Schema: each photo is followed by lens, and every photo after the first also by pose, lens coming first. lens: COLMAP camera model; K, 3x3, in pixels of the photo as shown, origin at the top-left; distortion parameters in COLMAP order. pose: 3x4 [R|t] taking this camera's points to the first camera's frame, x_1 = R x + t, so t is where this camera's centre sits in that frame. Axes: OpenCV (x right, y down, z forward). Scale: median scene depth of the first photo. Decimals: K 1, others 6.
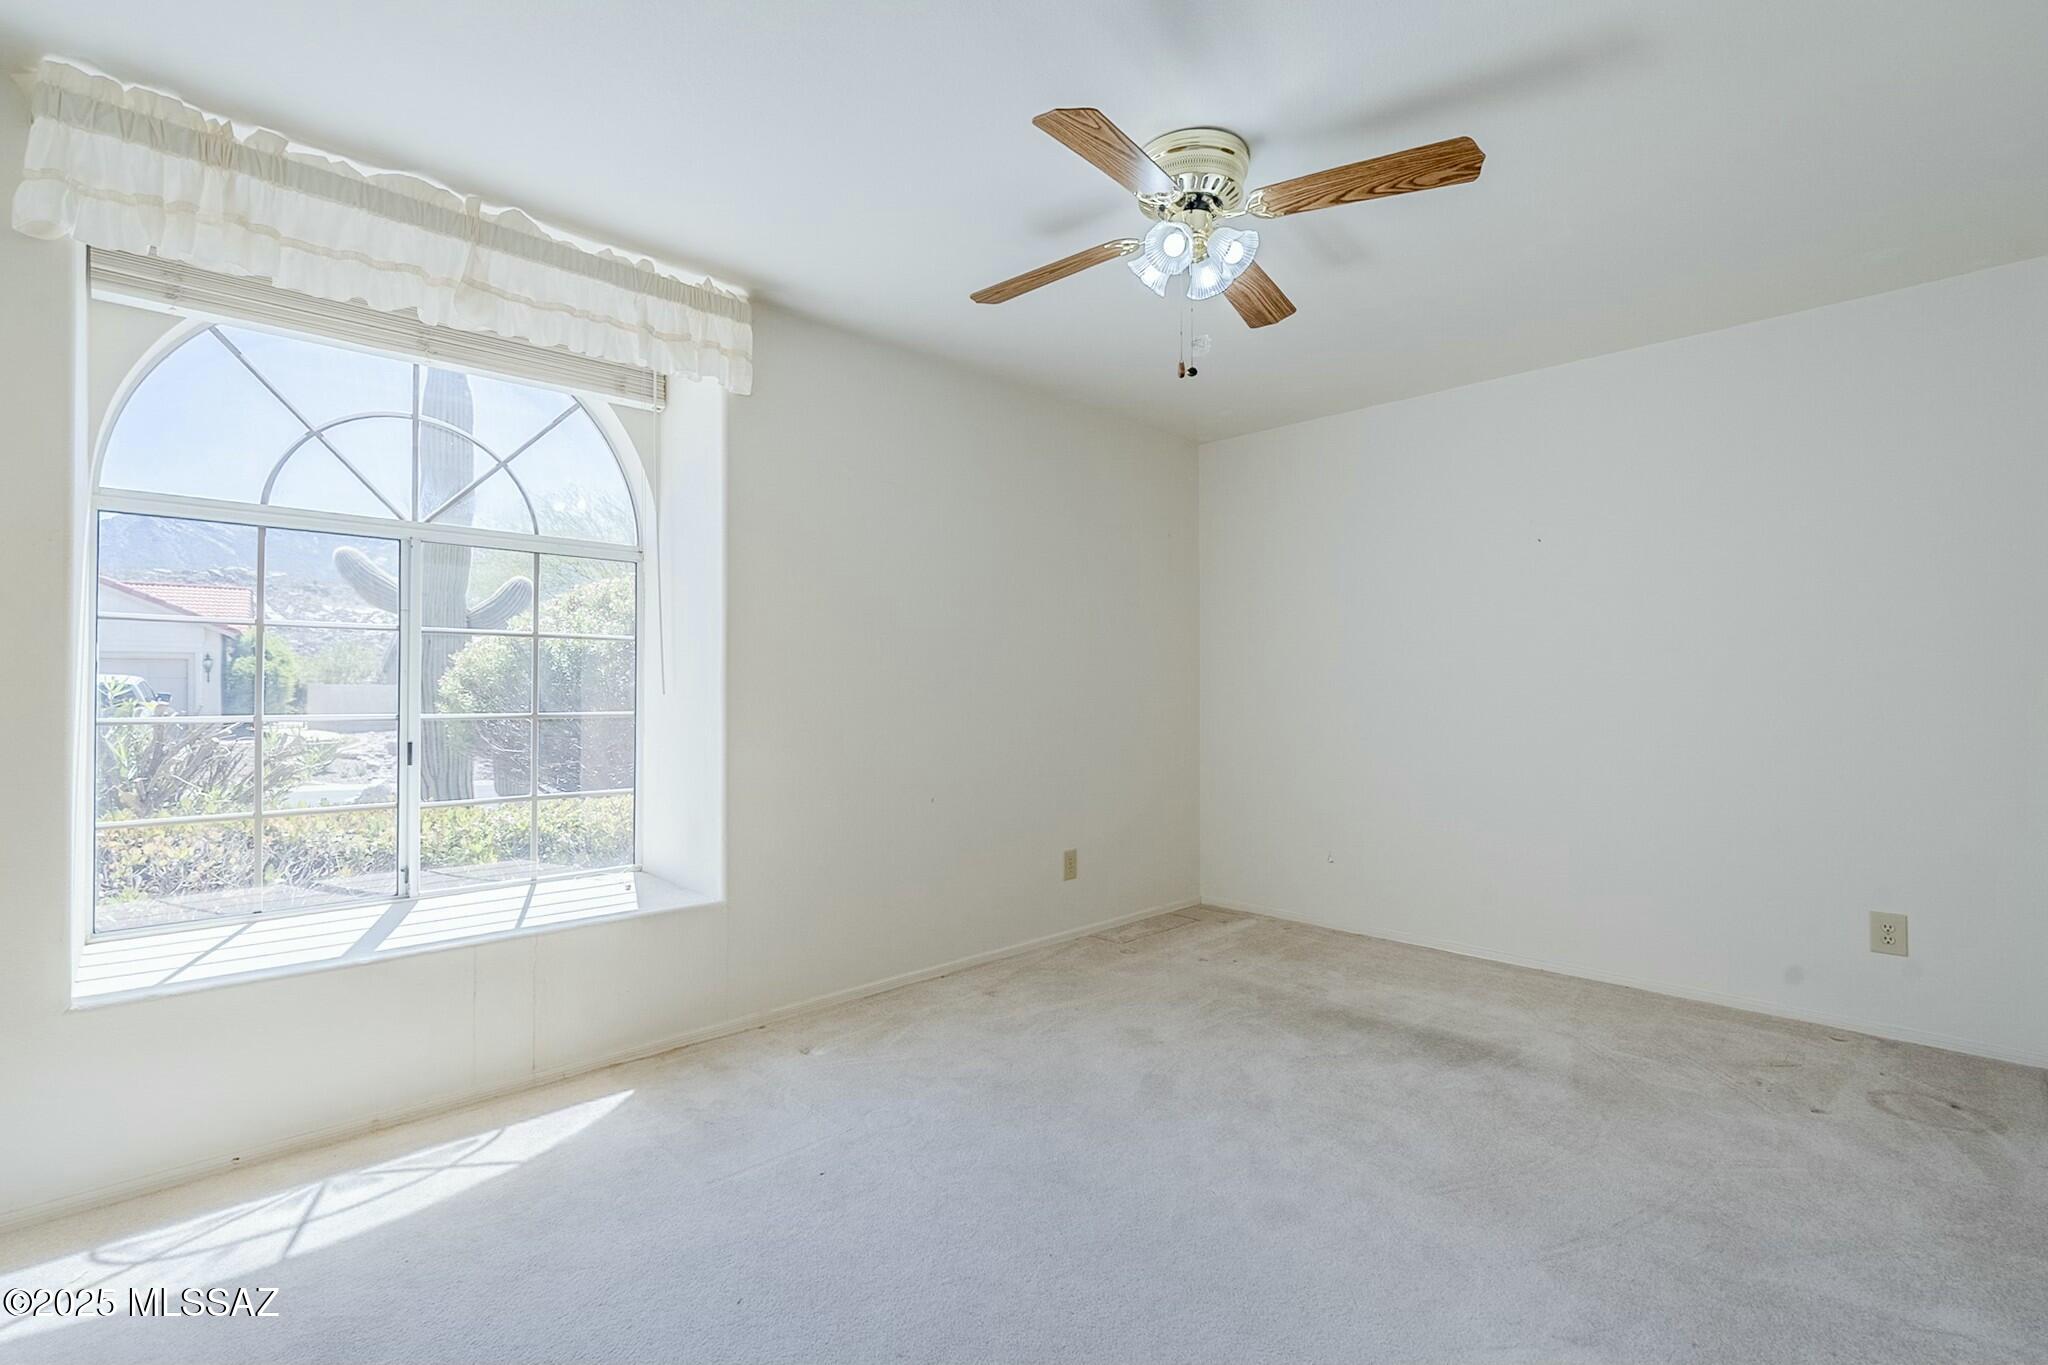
lens RADIAL K [[914.4, 0, 1023.9], [0, 914.4, 685.2], [0, 0, 1]] dist [-0.002828, -0.001034]
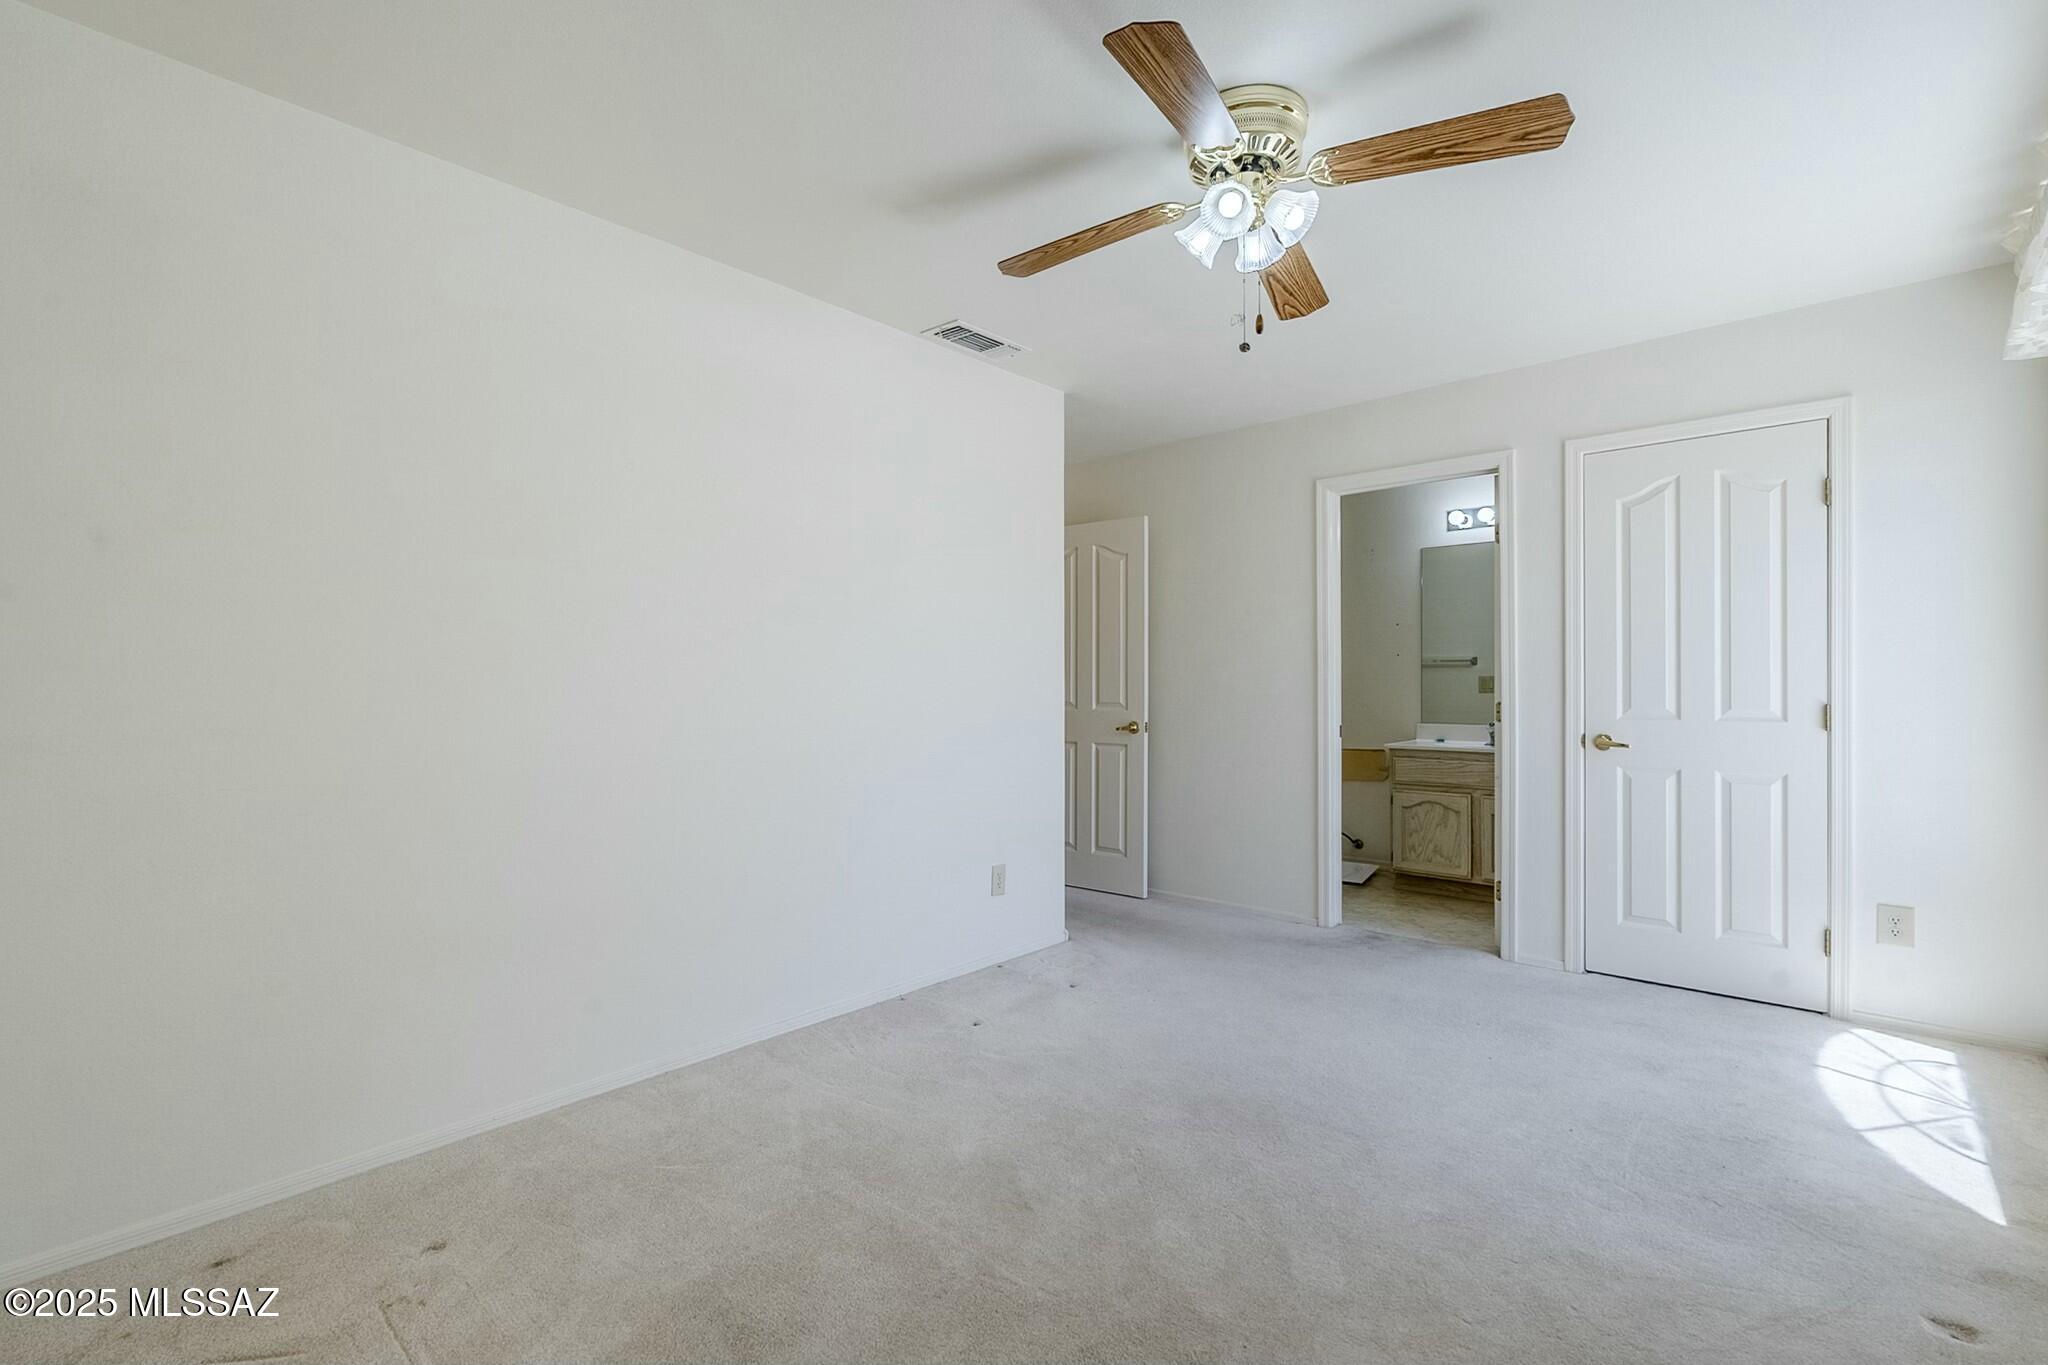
lens RADIAL K [[914.4, 0, 1024.3], [0, 914.4, 681.9], [0, 0, 1]] dist [-0.002828, -0.001034]
pose [[-0.995659, 0.000483, -0.093075, 0.511792], [0.000736, 0.999996, -0.002681, 0.010011], [0.093073, -0.002737, -0.995655, 1.995212]]
